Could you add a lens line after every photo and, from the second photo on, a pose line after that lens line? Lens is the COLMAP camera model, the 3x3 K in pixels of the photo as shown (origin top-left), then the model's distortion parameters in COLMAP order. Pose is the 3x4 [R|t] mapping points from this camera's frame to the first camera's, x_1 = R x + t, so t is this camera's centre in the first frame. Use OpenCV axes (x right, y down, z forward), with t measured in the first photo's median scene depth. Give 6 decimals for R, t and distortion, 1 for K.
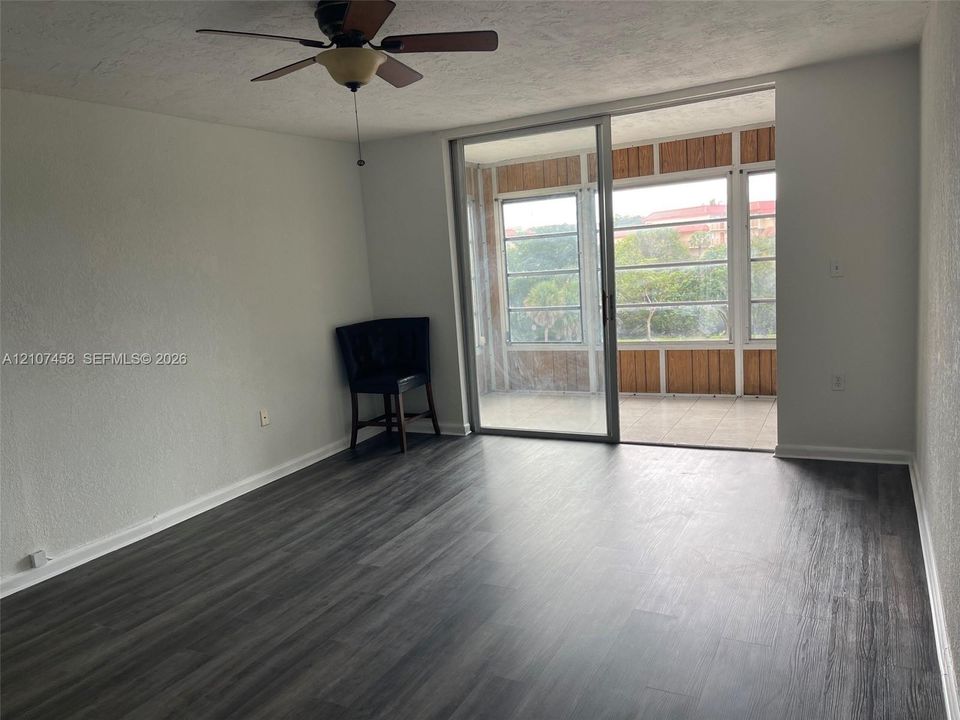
lens RADIAL K [[729.9, 0, 480.0], [0, 729.9, 360.0], [0, 0, 1]] dist [0.087564, 0.000021]
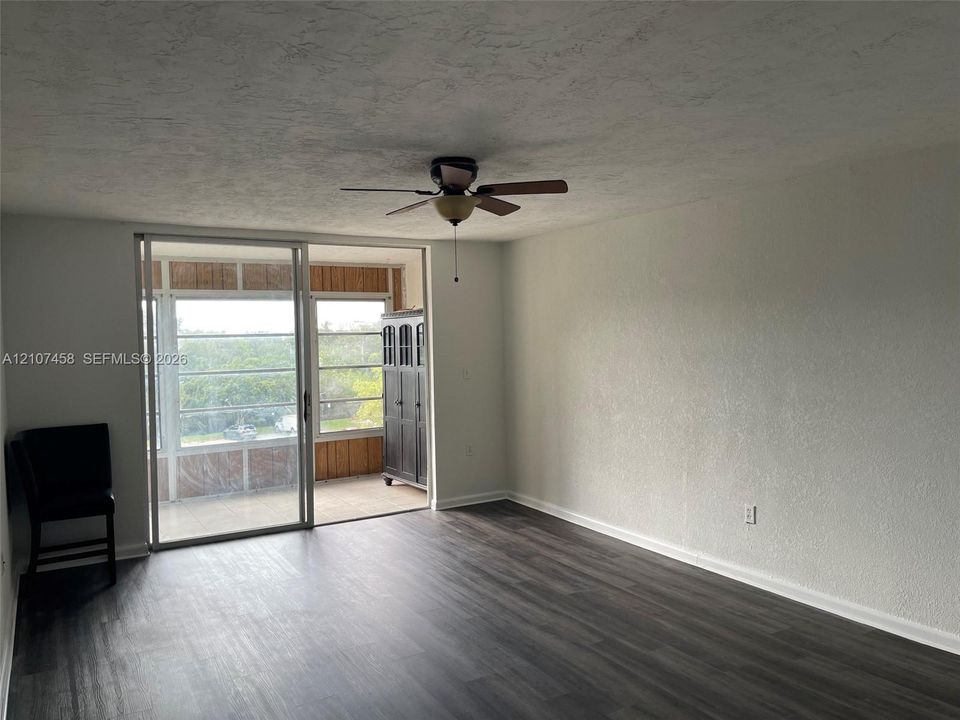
lens RADIAL K [[728.7, 0, 480.0], [0, 728.7, 360.0], [0, 0, 1]] dist [-0.001093, -0.002014]
pose [[0.519126, 0.031236, 0.854127, -0.691112], [0.113642, 0.987937, -0.105199, 0.010210], [-0.847109, 0.151676, 0.509313, 0.214174]]
